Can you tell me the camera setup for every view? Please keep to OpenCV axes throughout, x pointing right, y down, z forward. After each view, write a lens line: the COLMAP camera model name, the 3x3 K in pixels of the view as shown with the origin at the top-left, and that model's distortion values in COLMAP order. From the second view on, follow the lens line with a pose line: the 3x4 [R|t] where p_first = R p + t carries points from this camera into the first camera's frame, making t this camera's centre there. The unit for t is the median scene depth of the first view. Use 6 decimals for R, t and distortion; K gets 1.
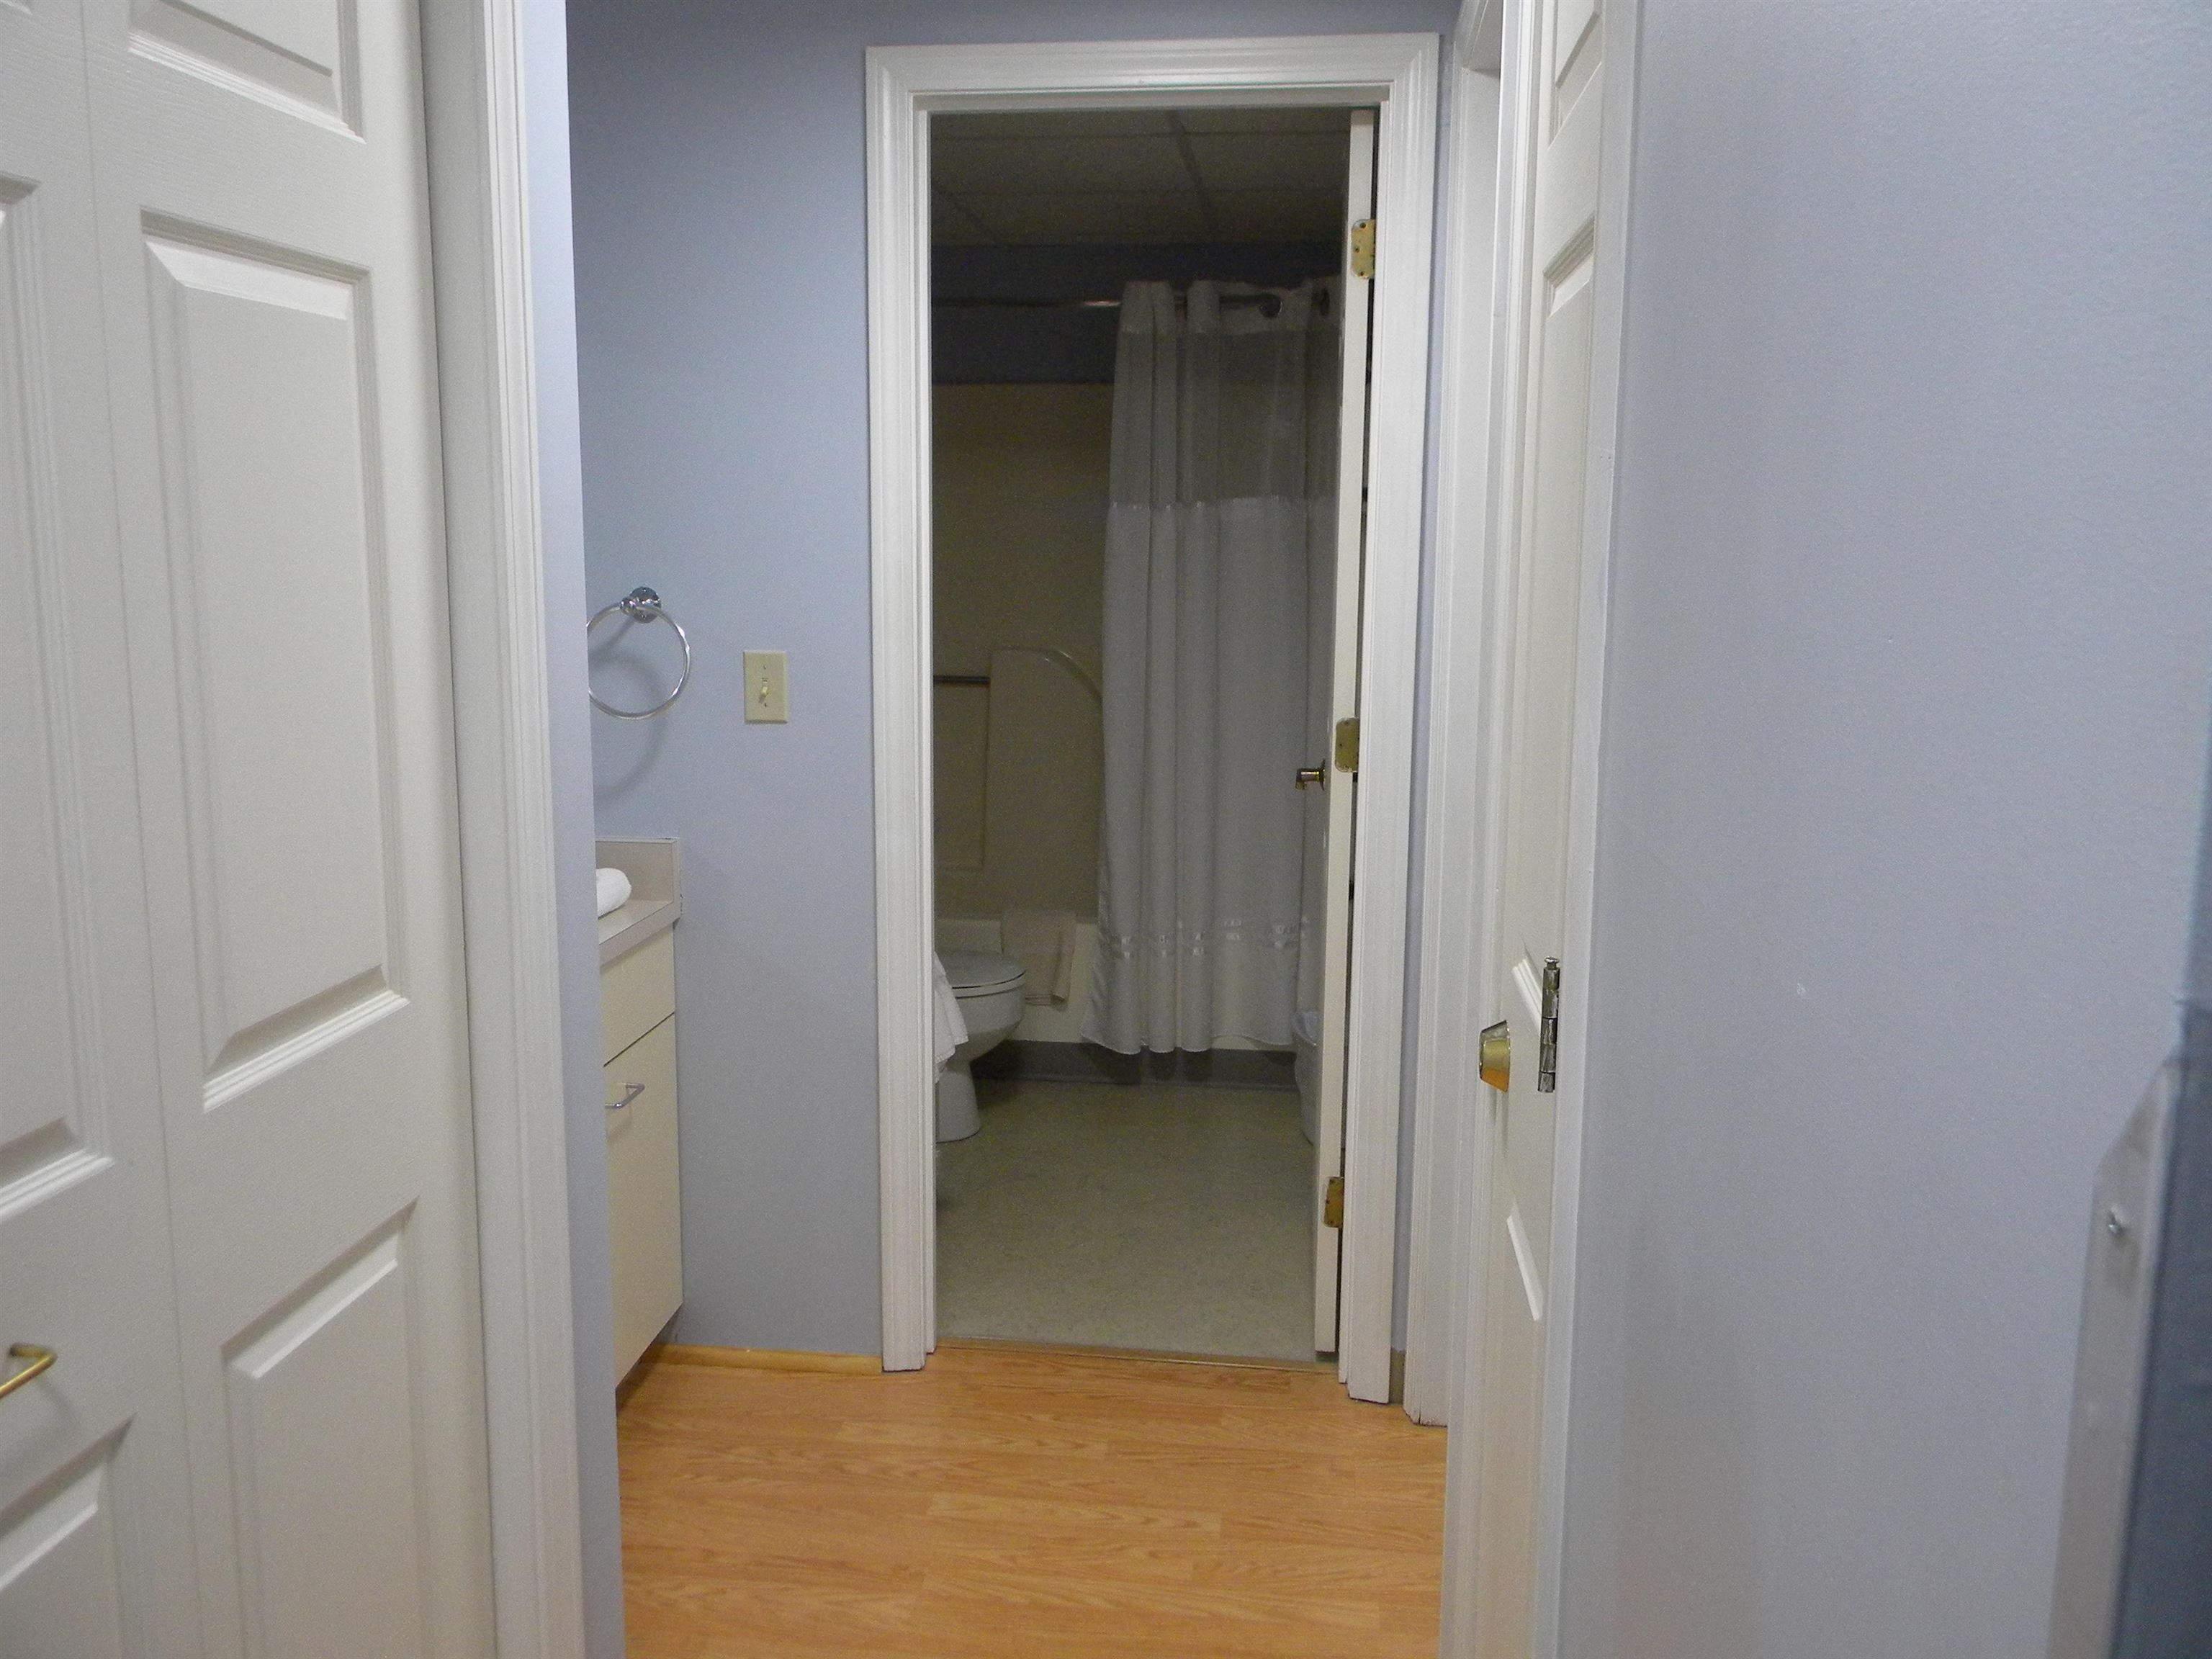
lens RADIAL K [[1811.3, 0, 1089.7], [0, 1811.3, 806.4], [0, 0, 1]] dist [0.024357, -0.044340]
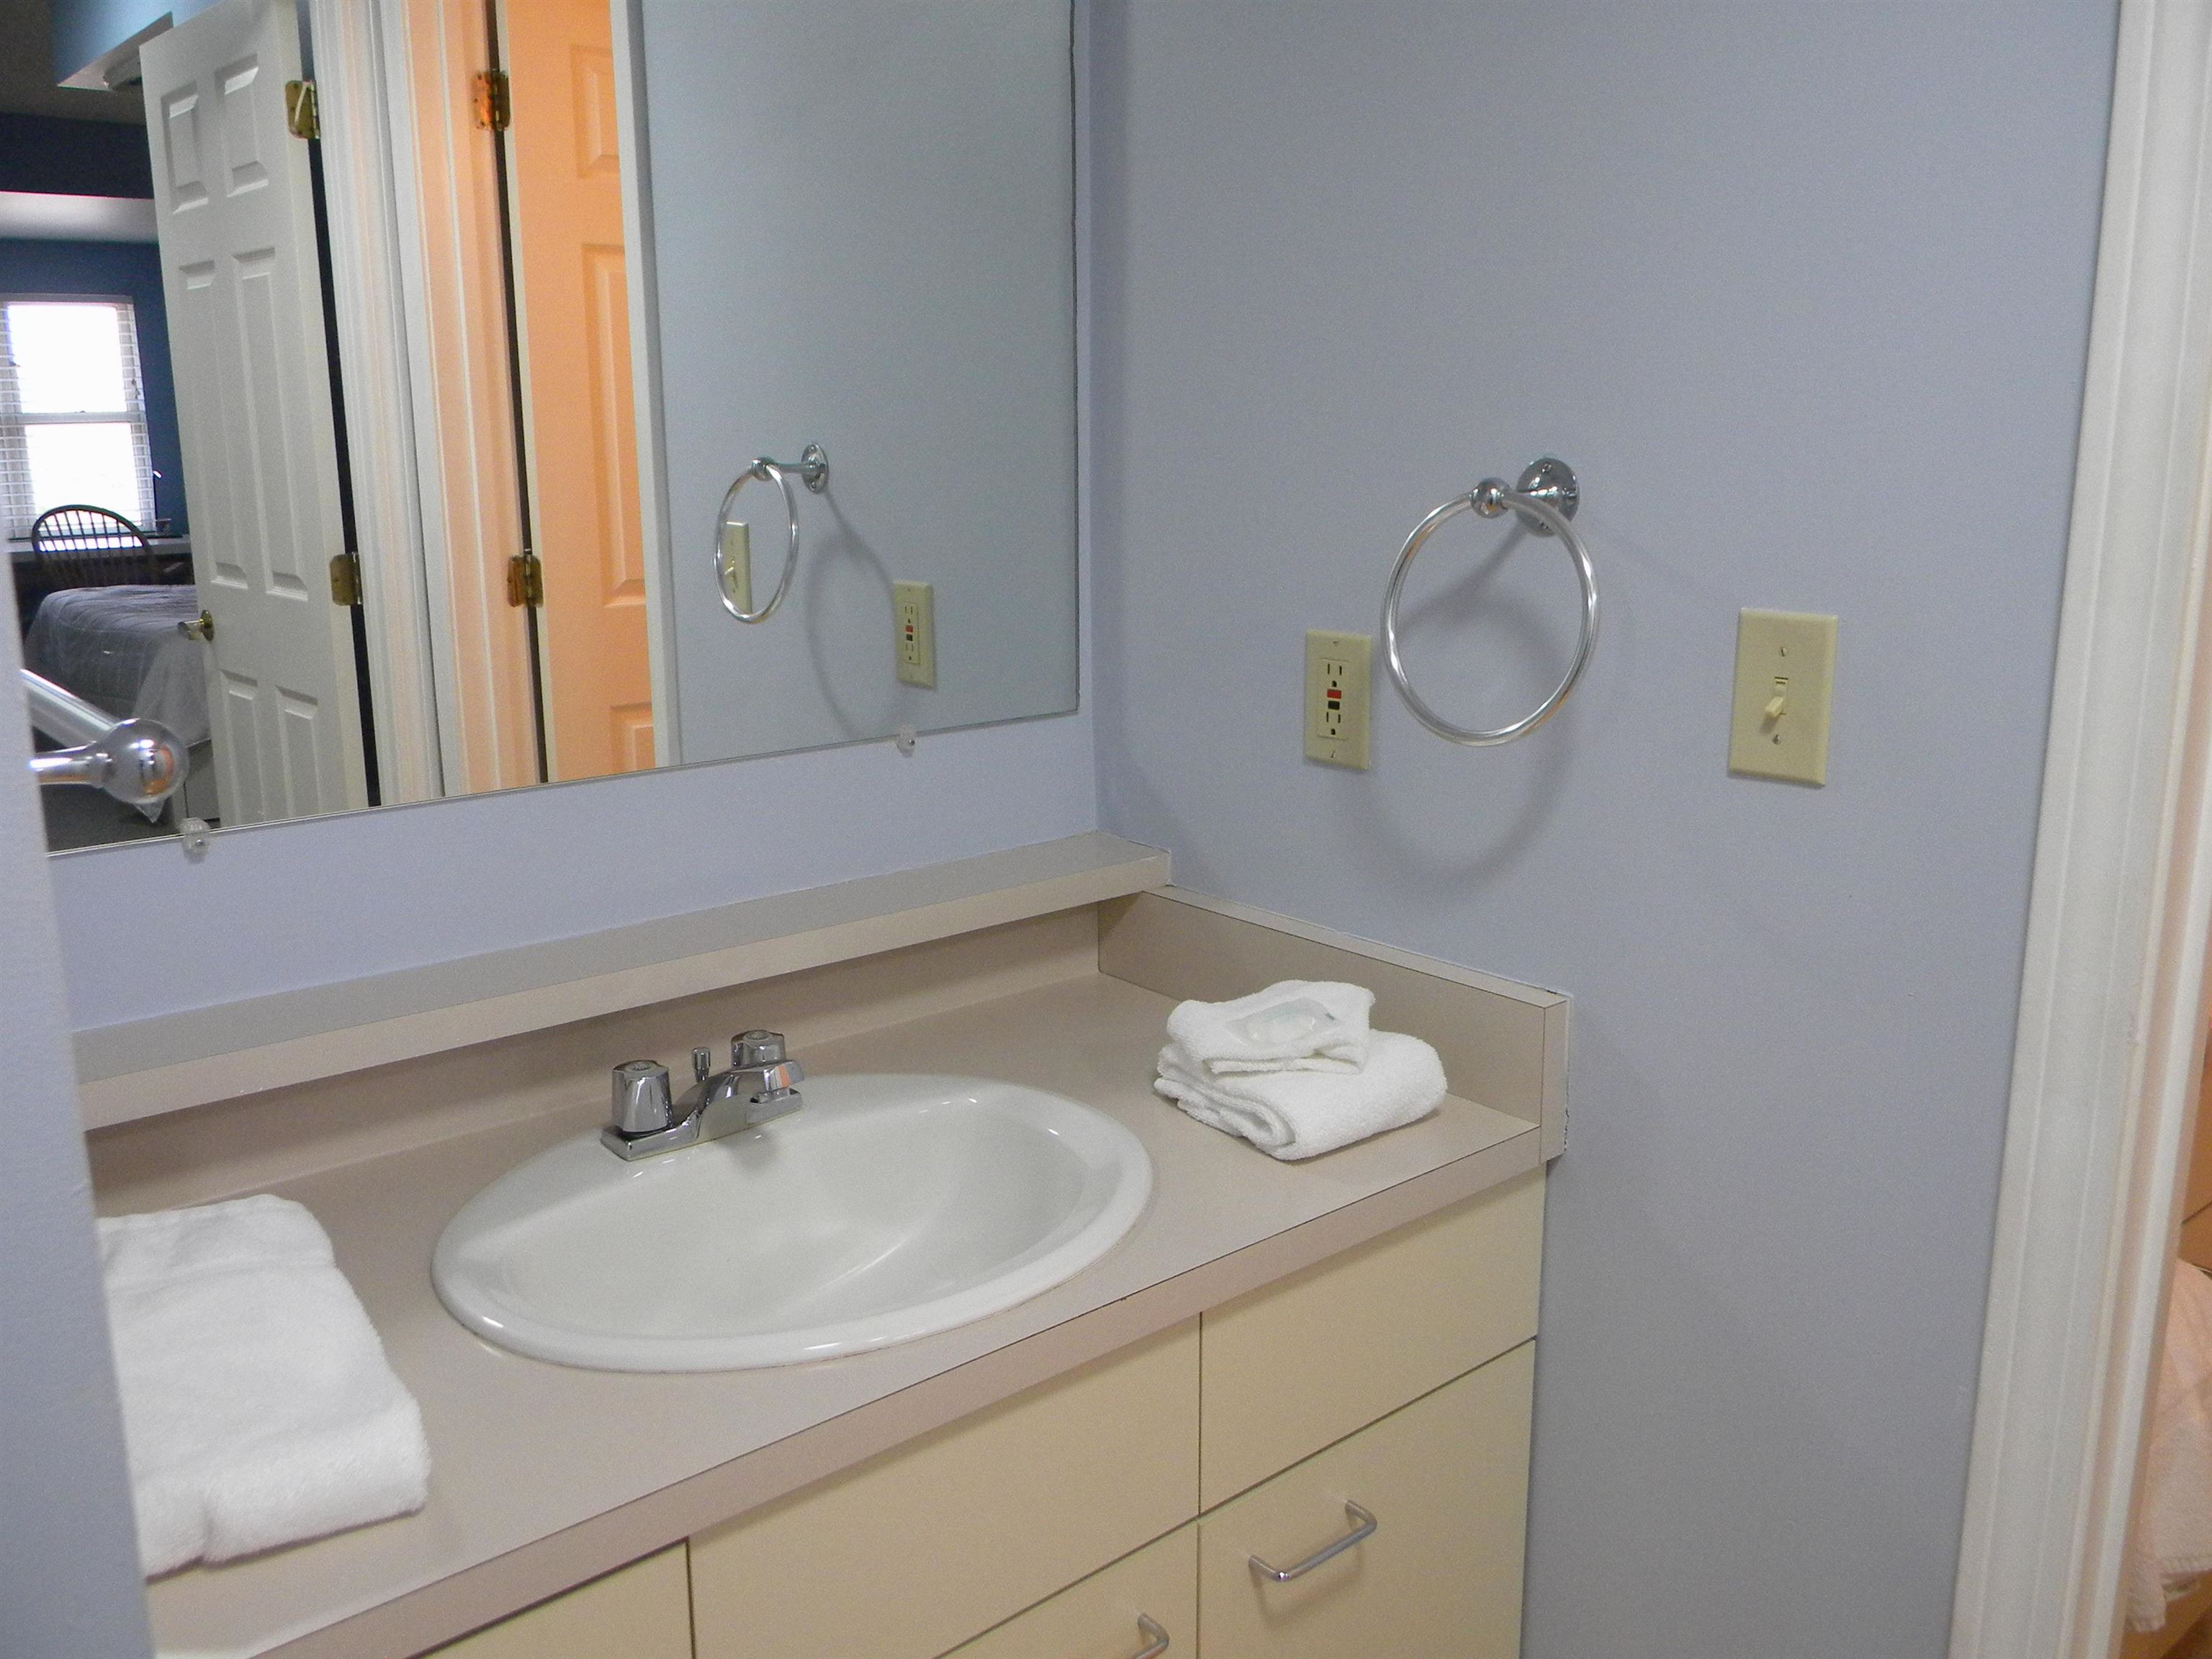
lens RADIAL K [[1811.3, 0, 1089.7], [0, 1811.3, 806.4], [0, 0, 1]] dist [0.024357, -0.044340]
pose [[0.726763, 0.135120, -0.673467, -0.006449], [-0.096800, 0.990824, 0.094332, -0.064914], [0.680033, -0.003365, 0.733173, 0.577123]]
